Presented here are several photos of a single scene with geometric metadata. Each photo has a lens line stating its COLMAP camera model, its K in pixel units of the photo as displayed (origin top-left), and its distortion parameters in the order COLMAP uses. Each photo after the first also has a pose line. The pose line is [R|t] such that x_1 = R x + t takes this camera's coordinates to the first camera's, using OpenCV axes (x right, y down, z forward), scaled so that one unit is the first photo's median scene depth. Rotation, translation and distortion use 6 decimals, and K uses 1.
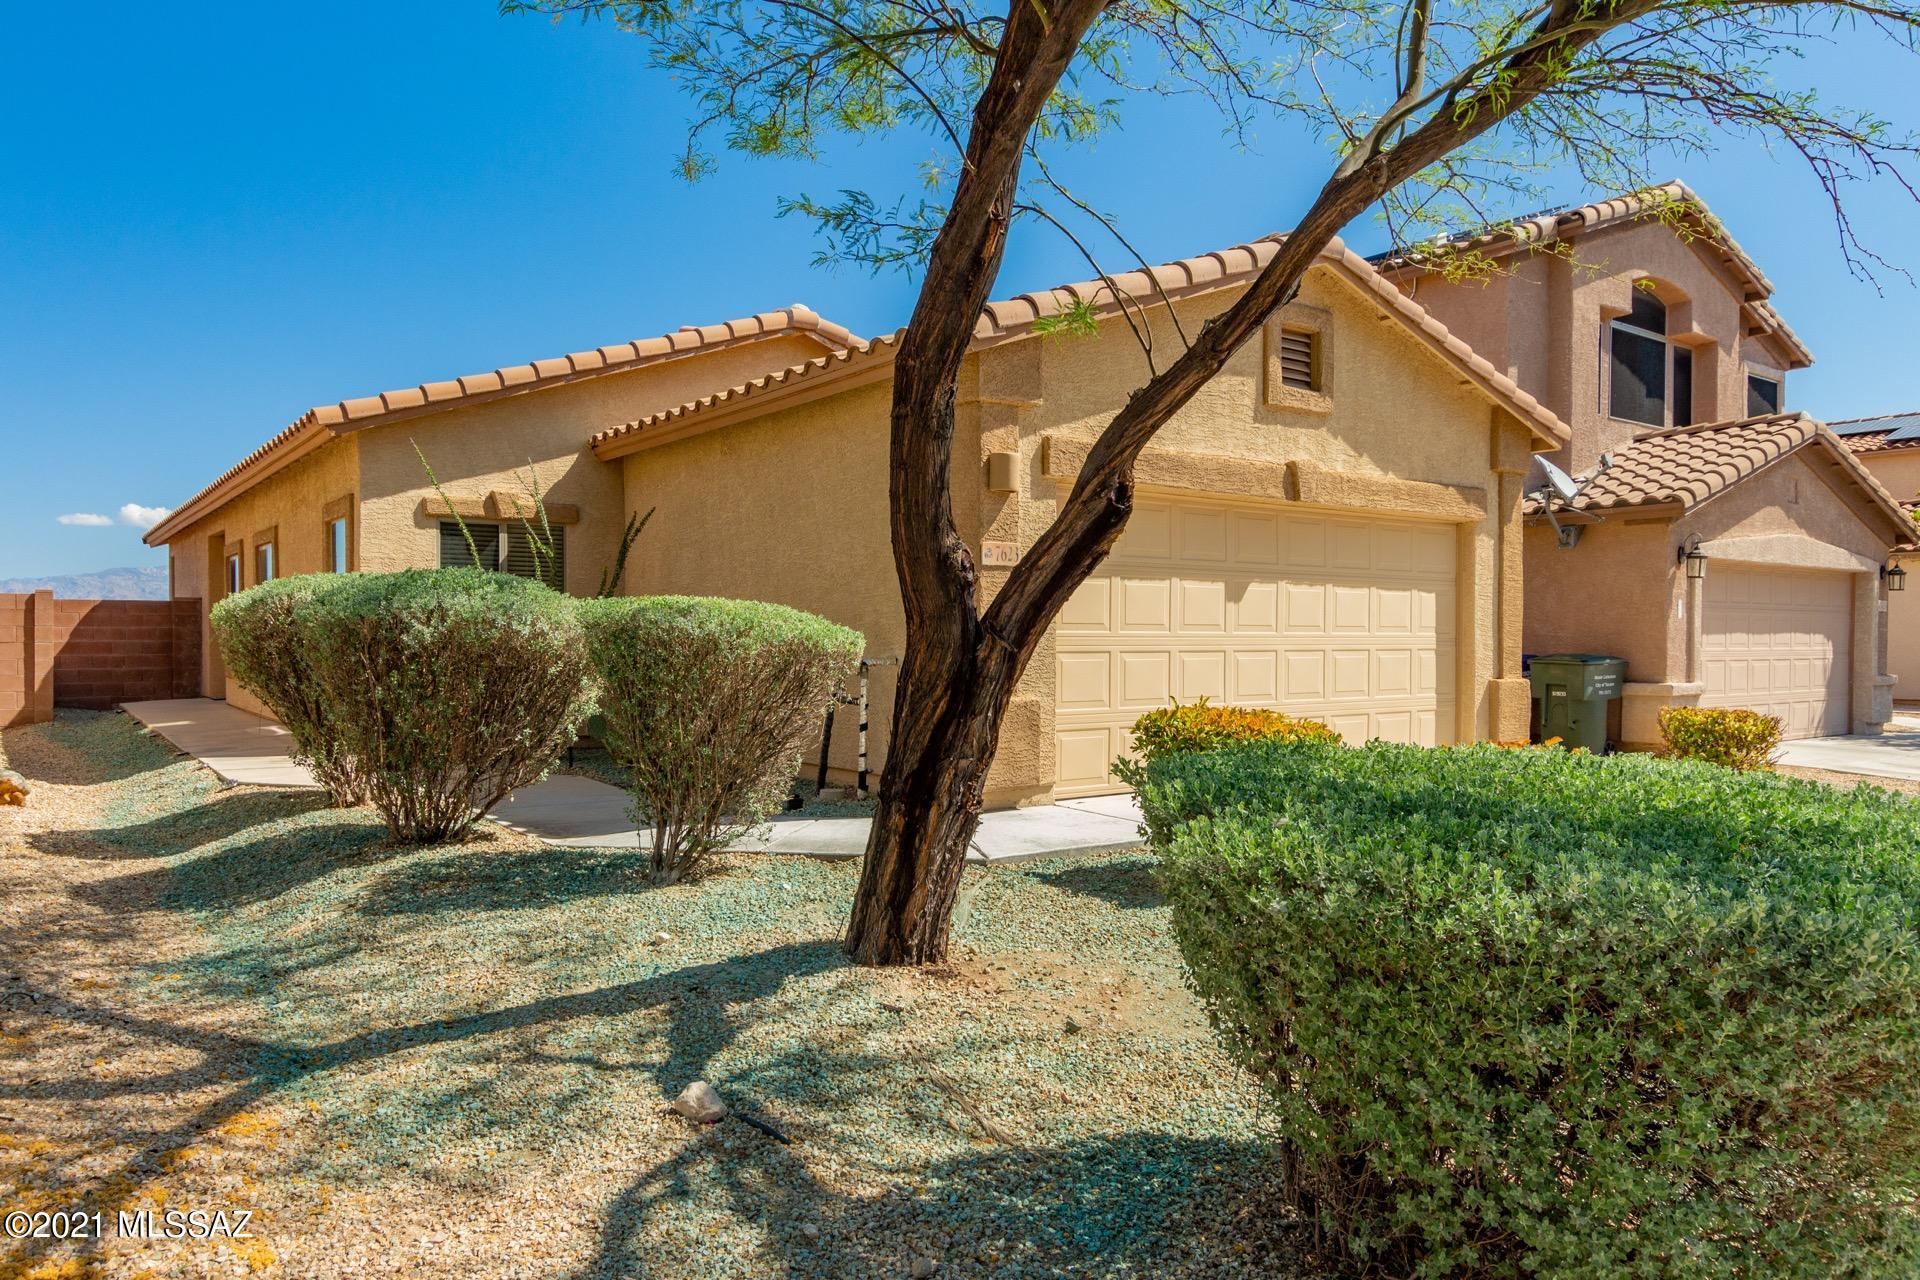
lens RADIAL K [[1281.9, 0, 965.5], [0, 1281.9, 645.0], [0, 0, 1]] dist [0.003878, -0.002068]
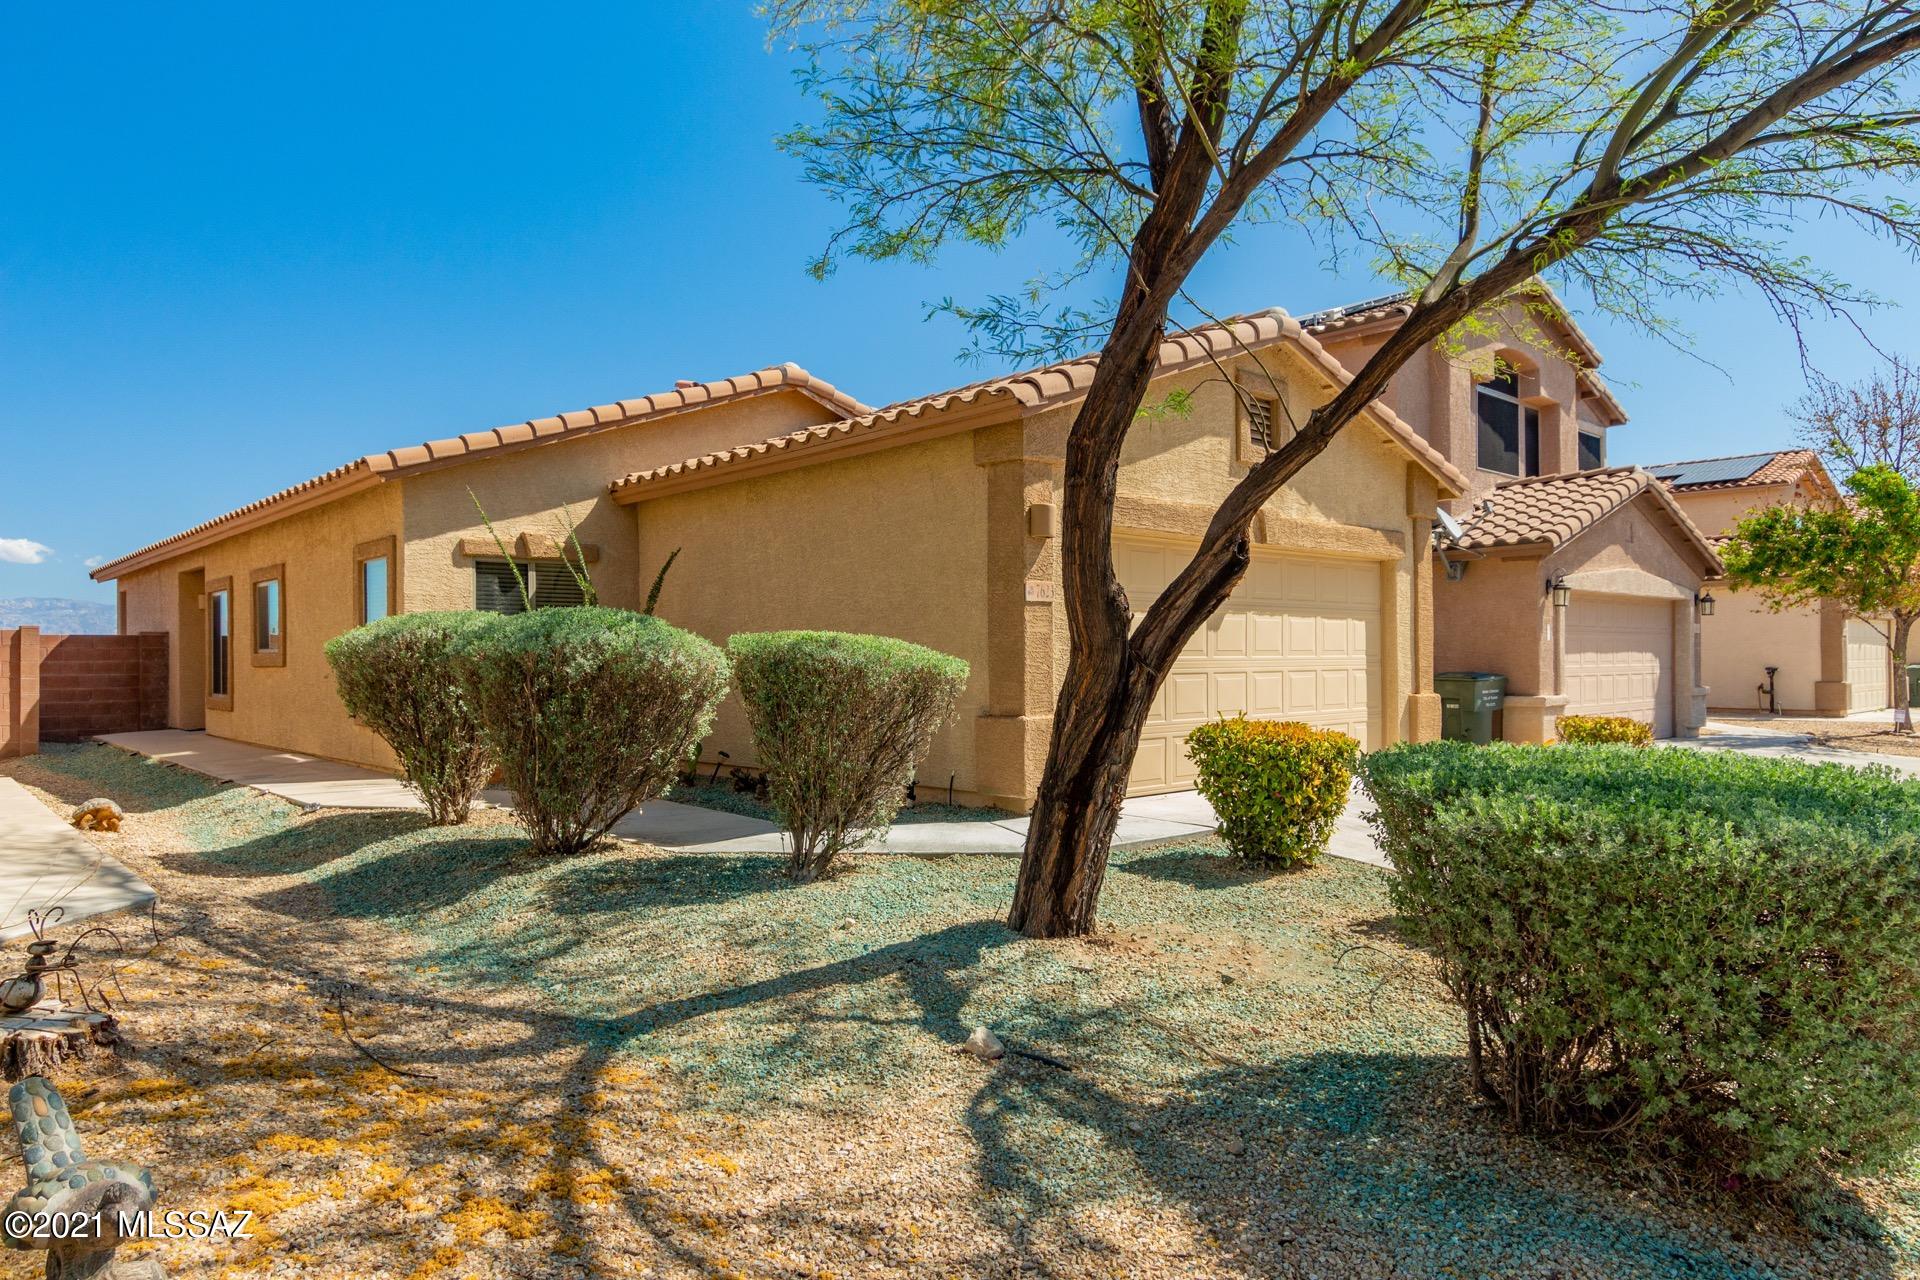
lens RADIAL K [[1206.0, 0, 966.4], [0, 1206.0, 645.0], [0, 0, 1]] dist [-0.000906, -0.002595]
pose [[0.994461, -0.008787, 0.104740, -0.128697], [0.010824, 0.999763, -0.018891, -0.002392], [-0.104549, 0.019920, 0.994320, -0.061823]]
